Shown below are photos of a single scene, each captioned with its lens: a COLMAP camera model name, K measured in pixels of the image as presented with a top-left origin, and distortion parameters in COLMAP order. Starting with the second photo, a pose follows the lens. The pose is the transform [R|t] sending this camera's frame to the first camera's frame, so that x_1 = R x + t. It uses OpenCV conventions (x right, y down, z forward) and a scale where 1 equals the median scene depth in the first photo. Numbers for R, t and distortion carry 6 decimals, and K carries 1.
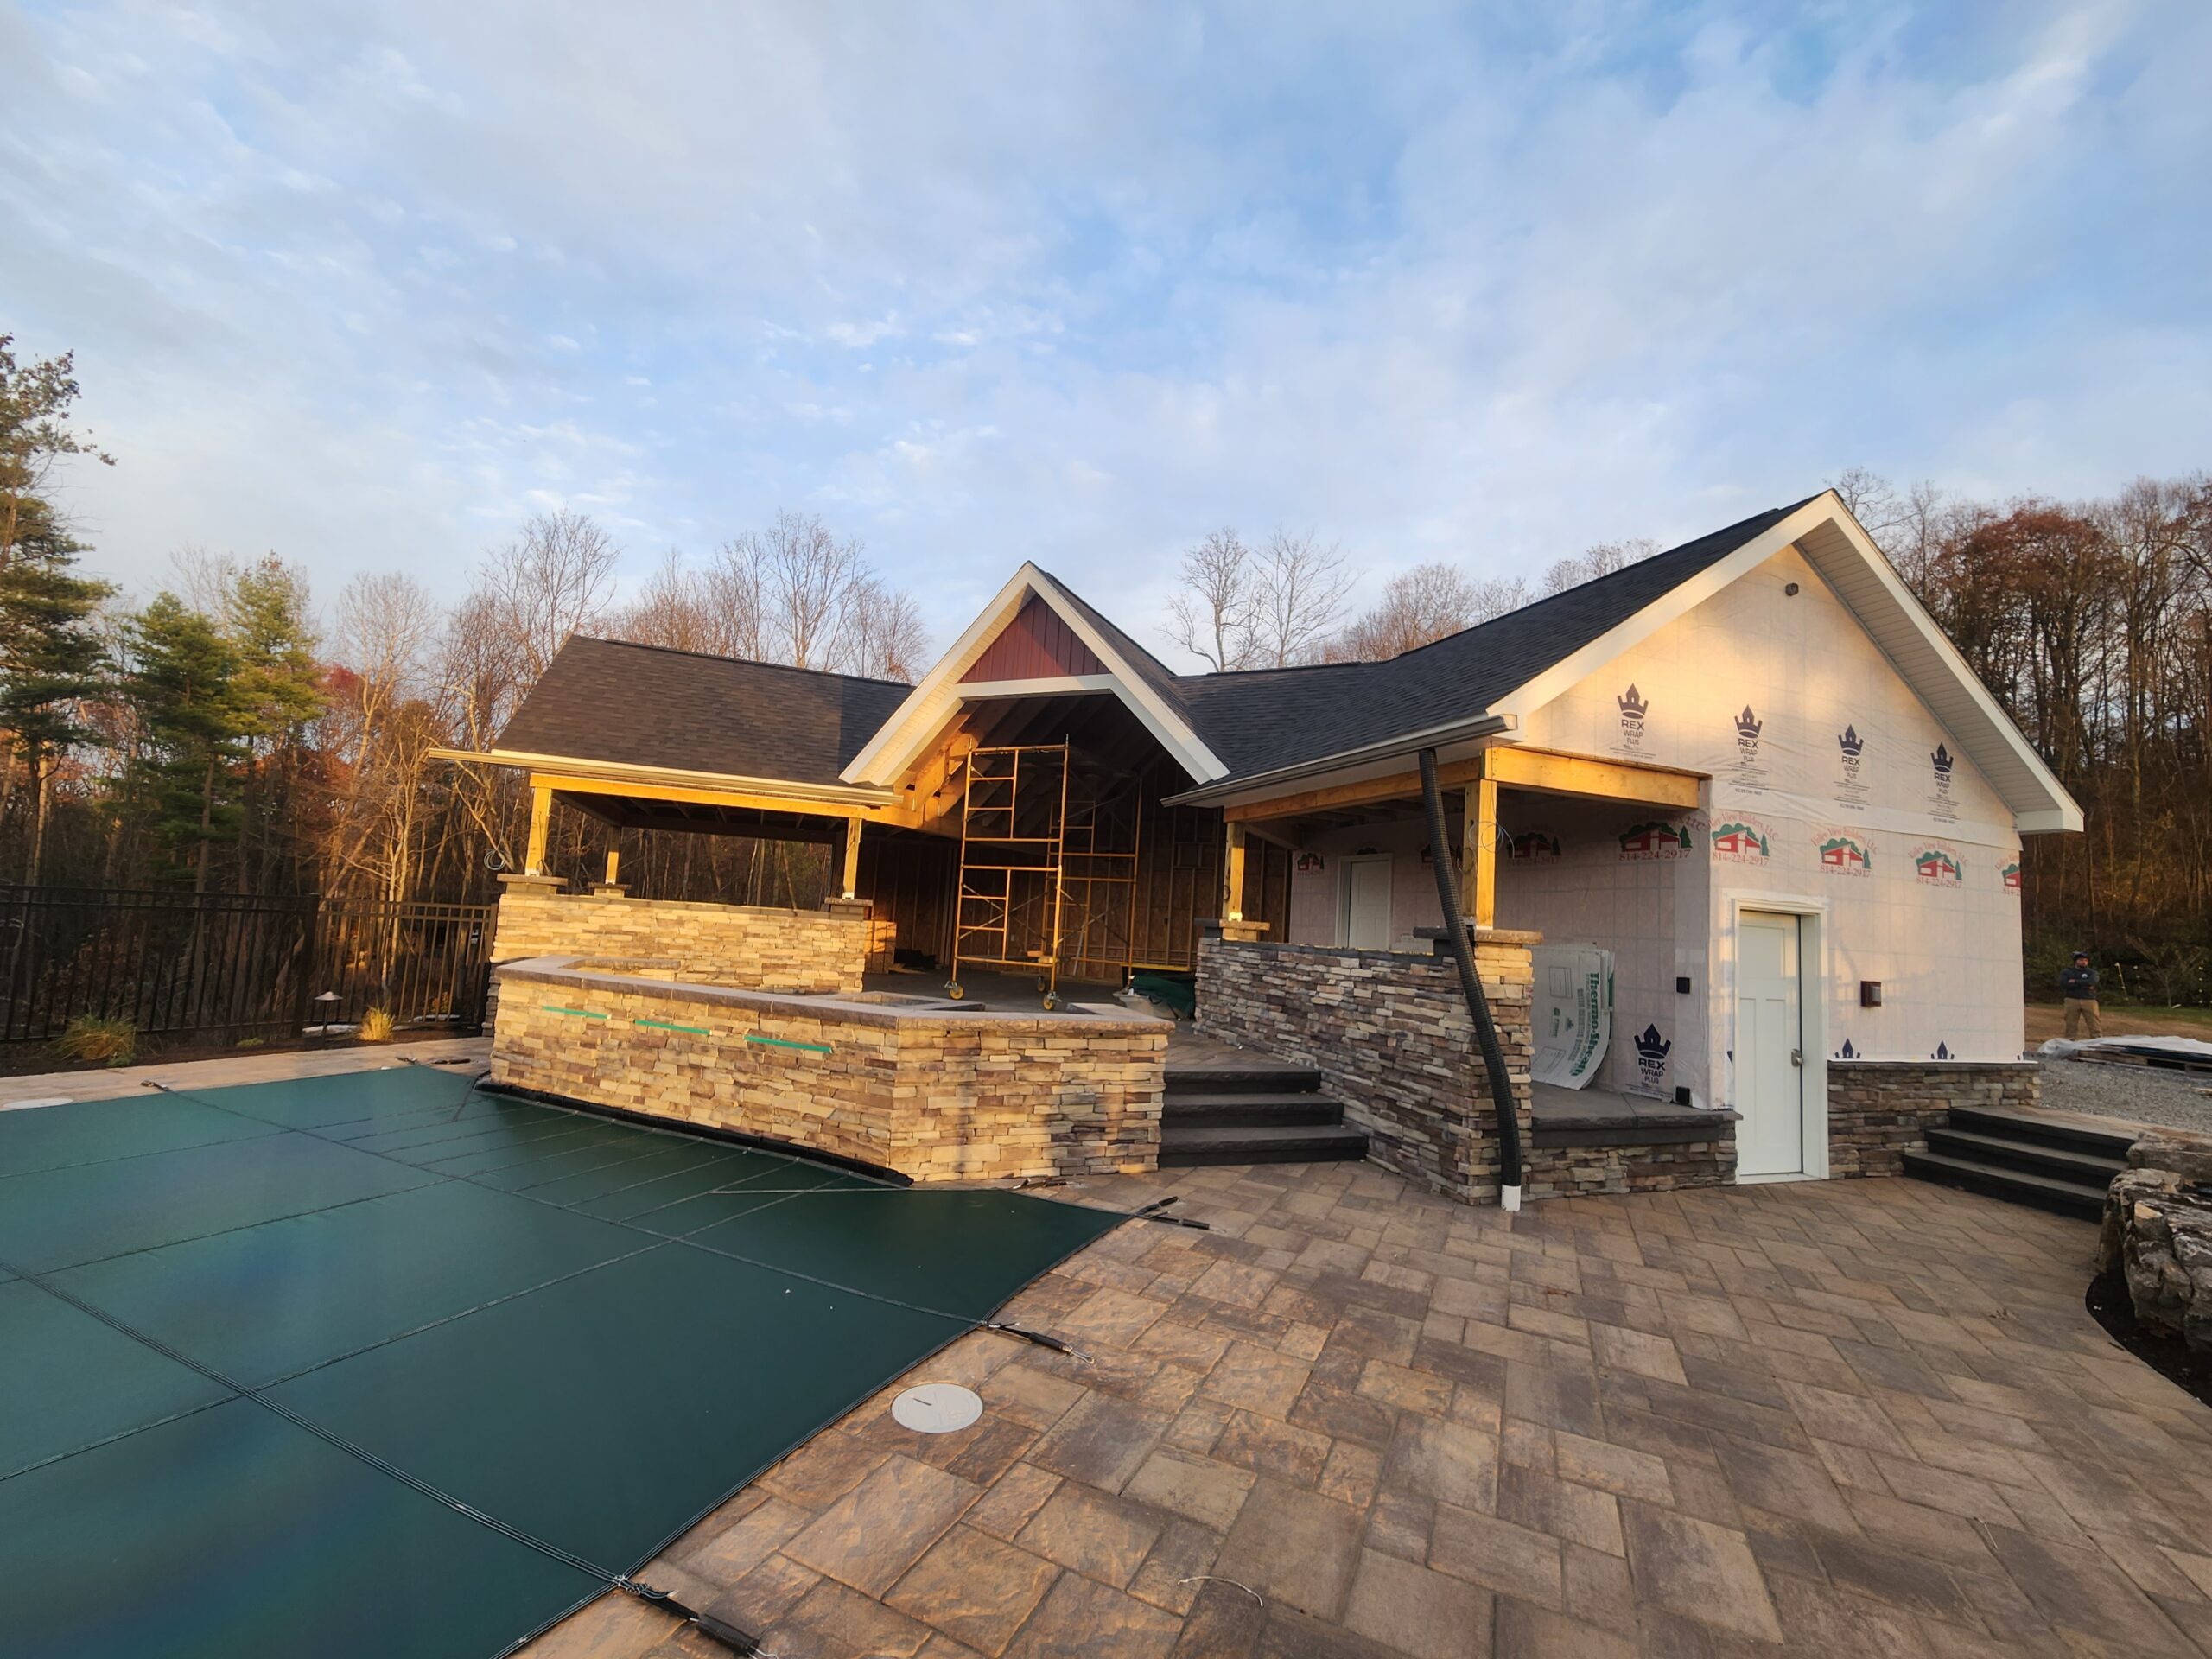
lens RADIAL K [[894.2, 0, 1108.2], [0, 894.2, 832.6], [0, 0, 1]] dist [-0.001507, -0.001035]
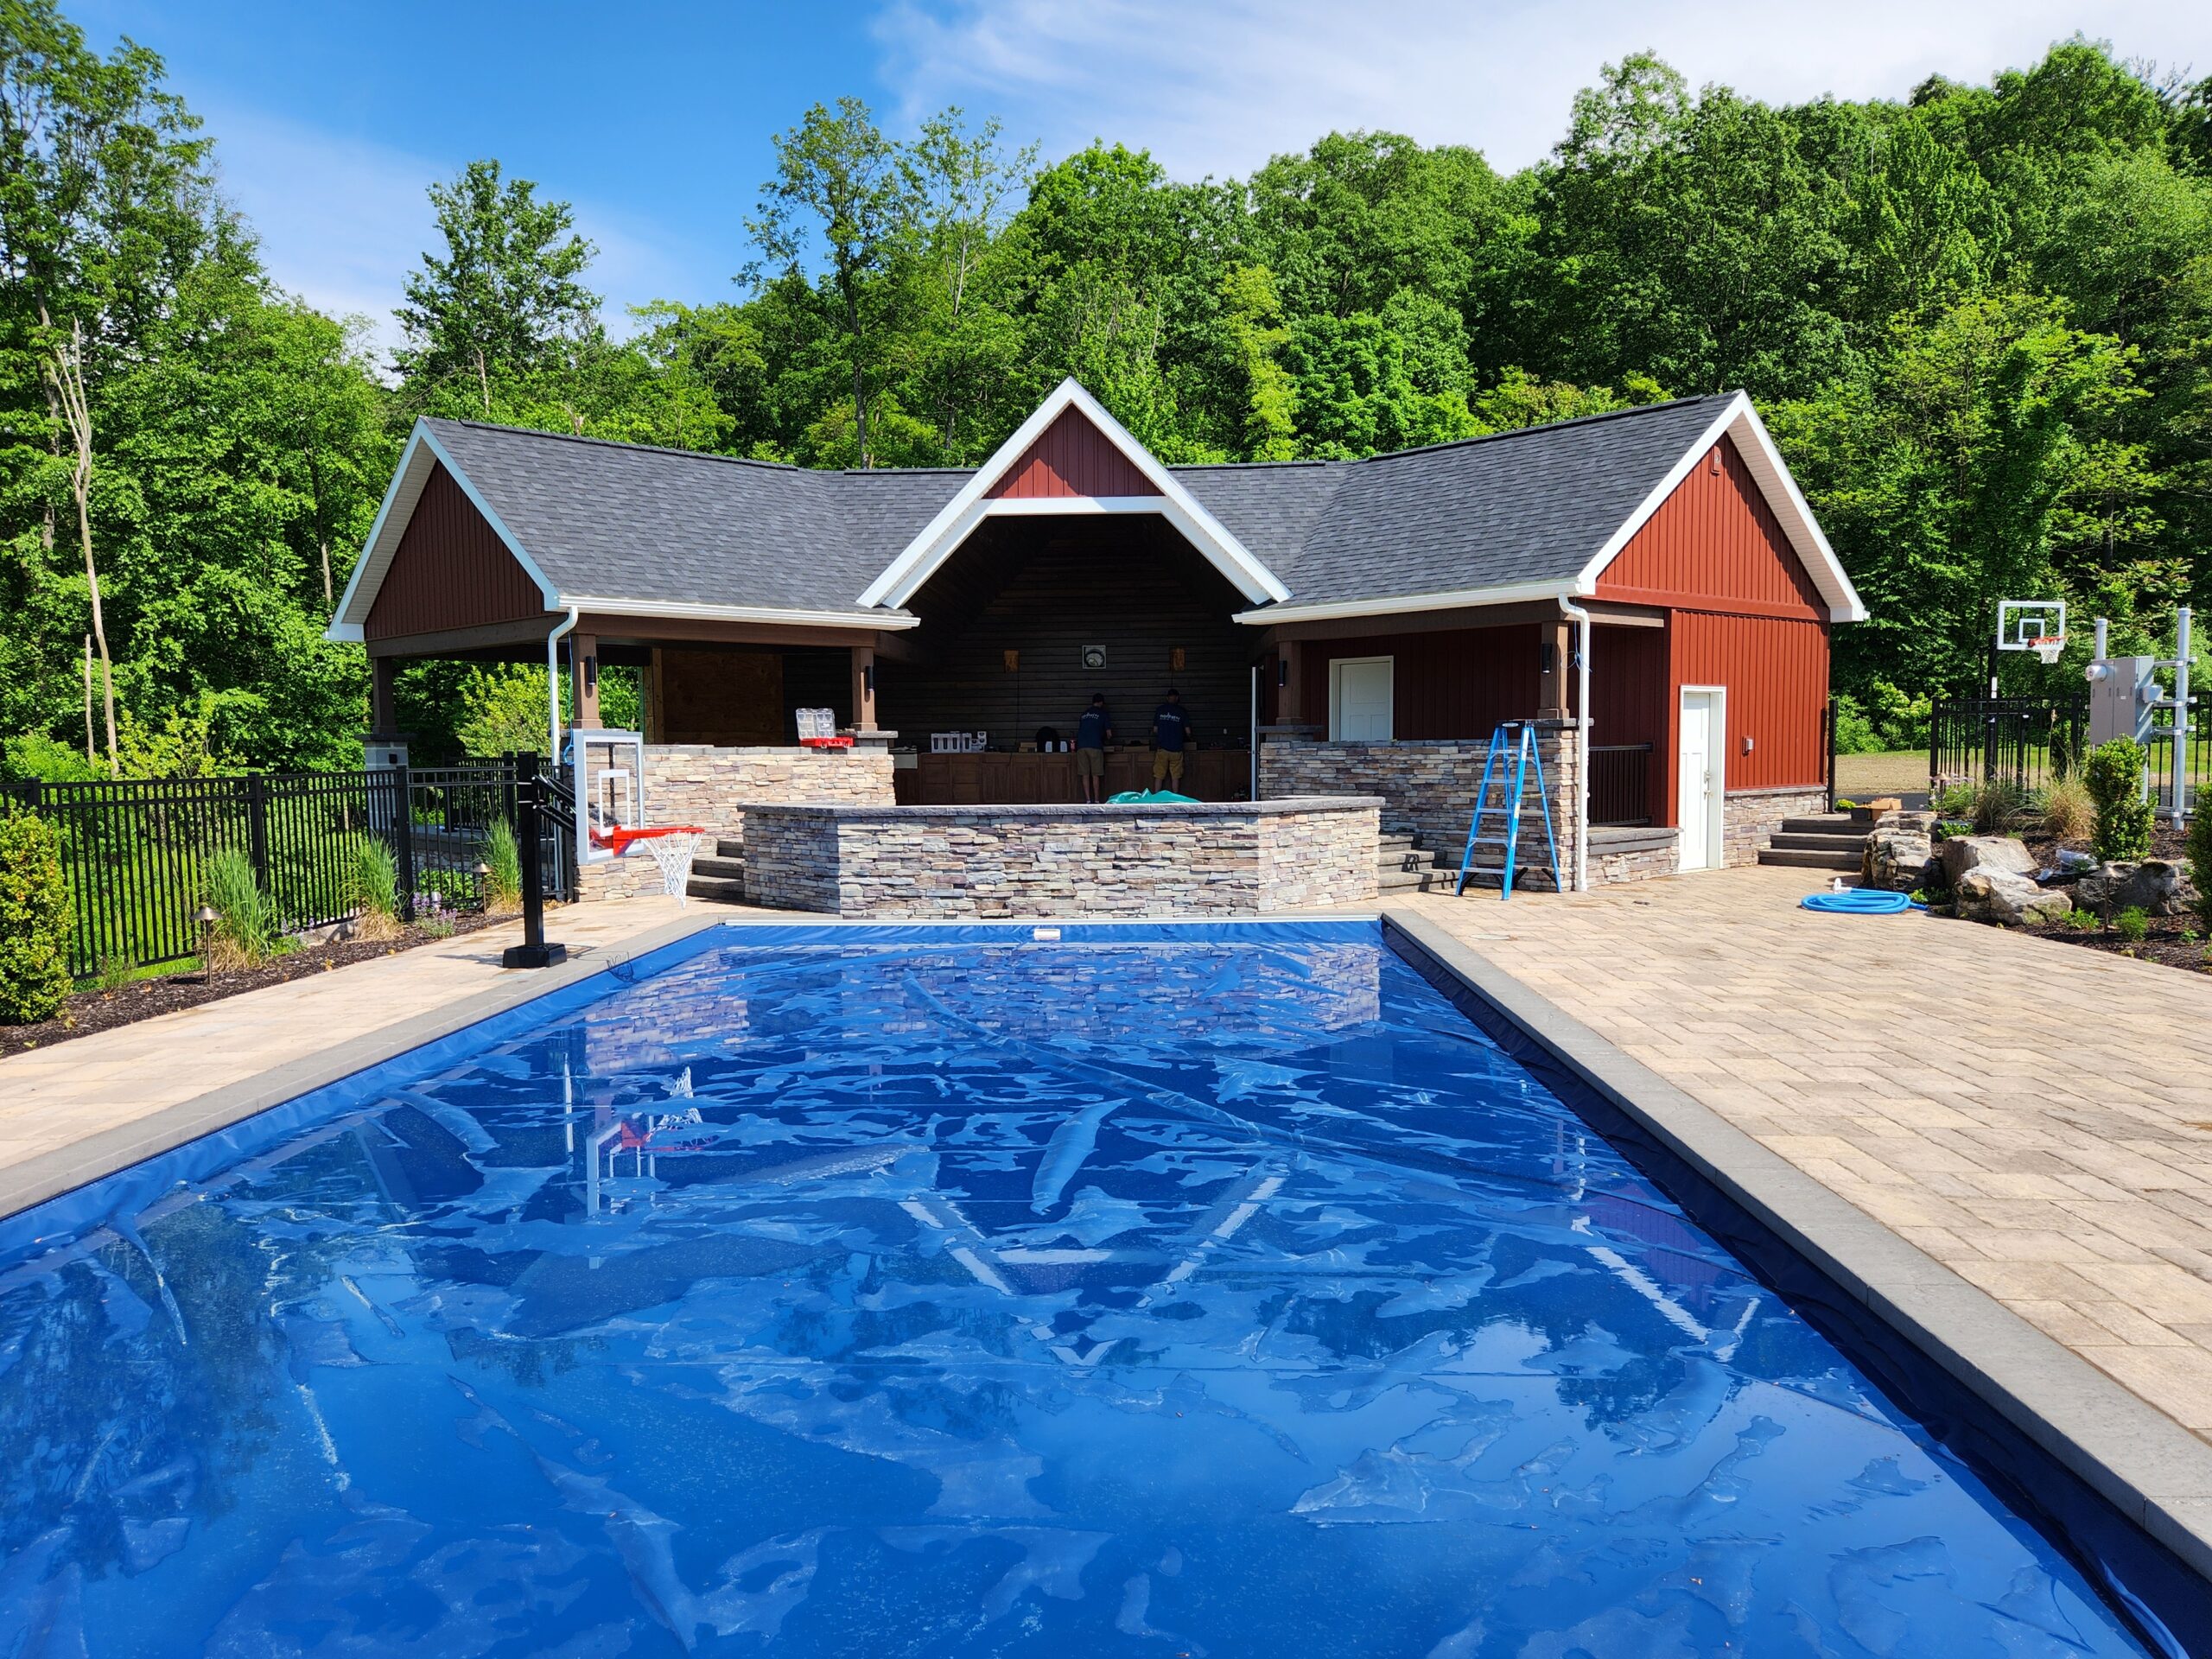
lens RADIAL K [[1547.3, 0, 1095.6], [0, 1547.3, 831.9], [0, 0, 1]] dist [0.042375, -0.004766]
pose [[0.925610, -0.093448, 0.366762, -1.137991], [0.030583, 0.984338, 0.173619, -0.162734], [-0.377242, -0.149487, 0.913971, -0.999549]]
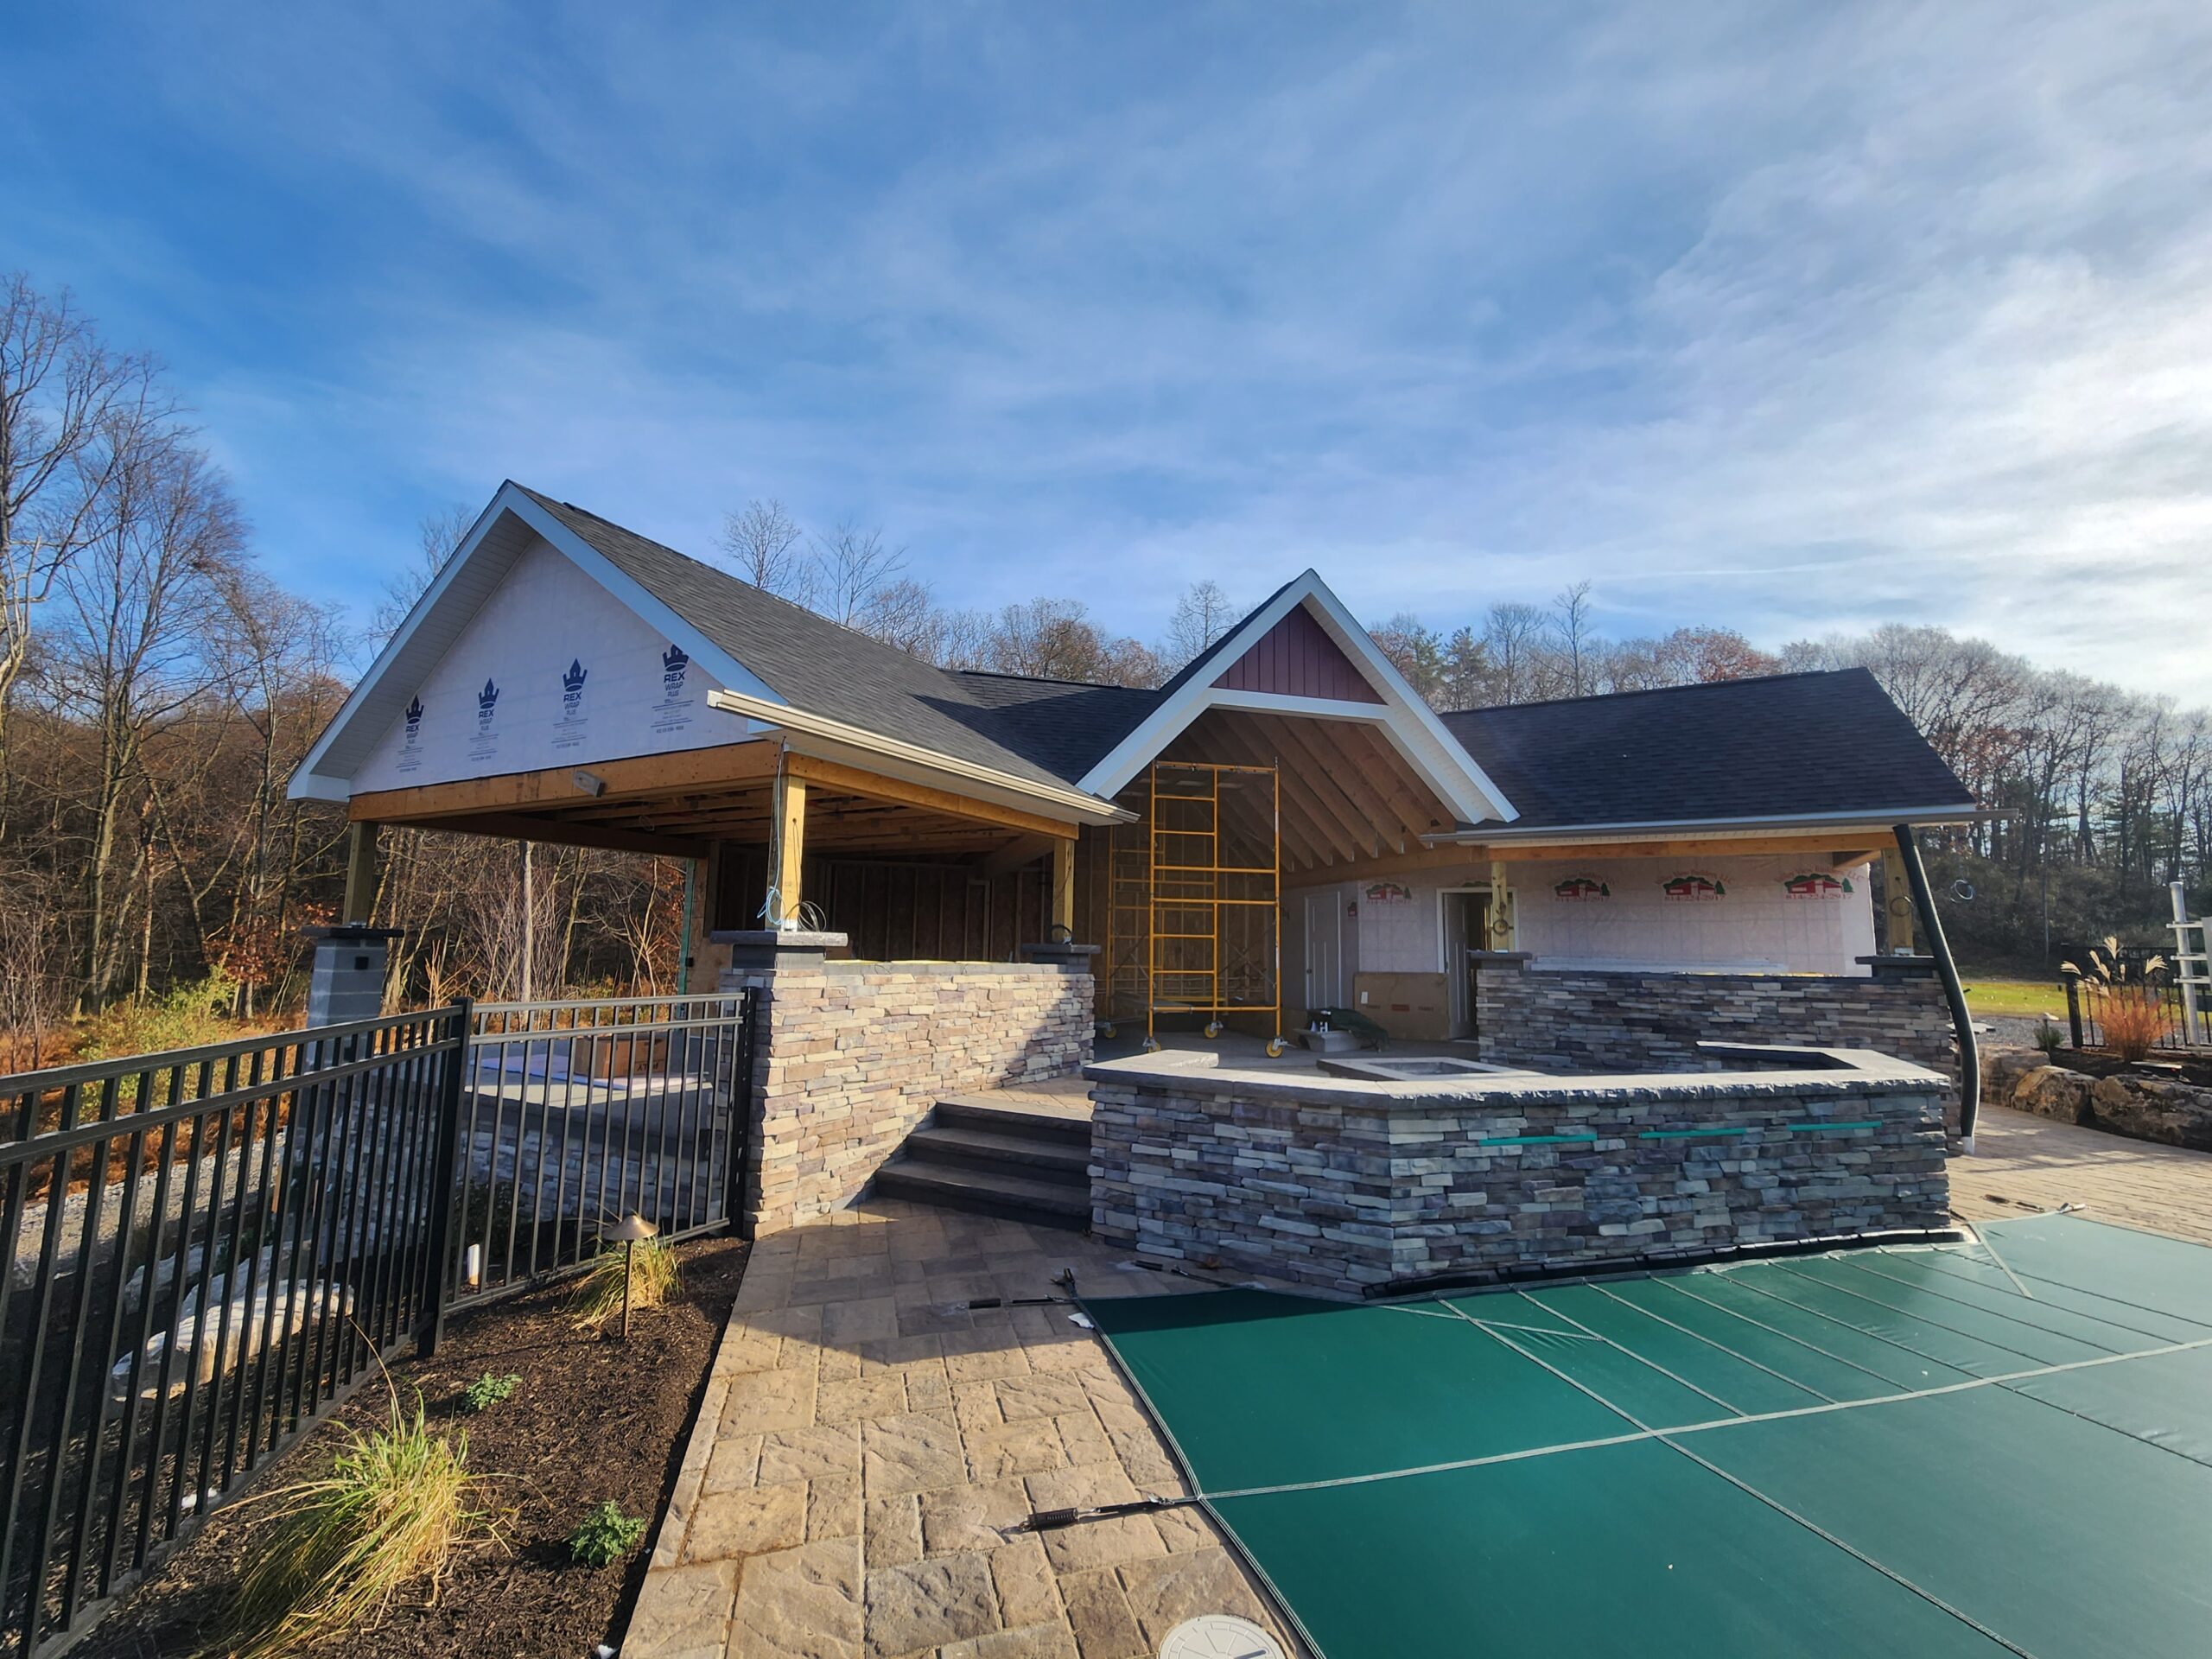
lens RADIAL K [[894.2, 0, 1112.7], [0, 894.2, 835.2], [0, 0, 1]] dist [-0.001507, -0.001035]
pose [[0.764761, 0.034729, 0.643378, -1.273918], [-0.034076, 0.999329, -0.013438, -0.017361], [-0.643412, -0.011647, 0.765431, 0.660665]]
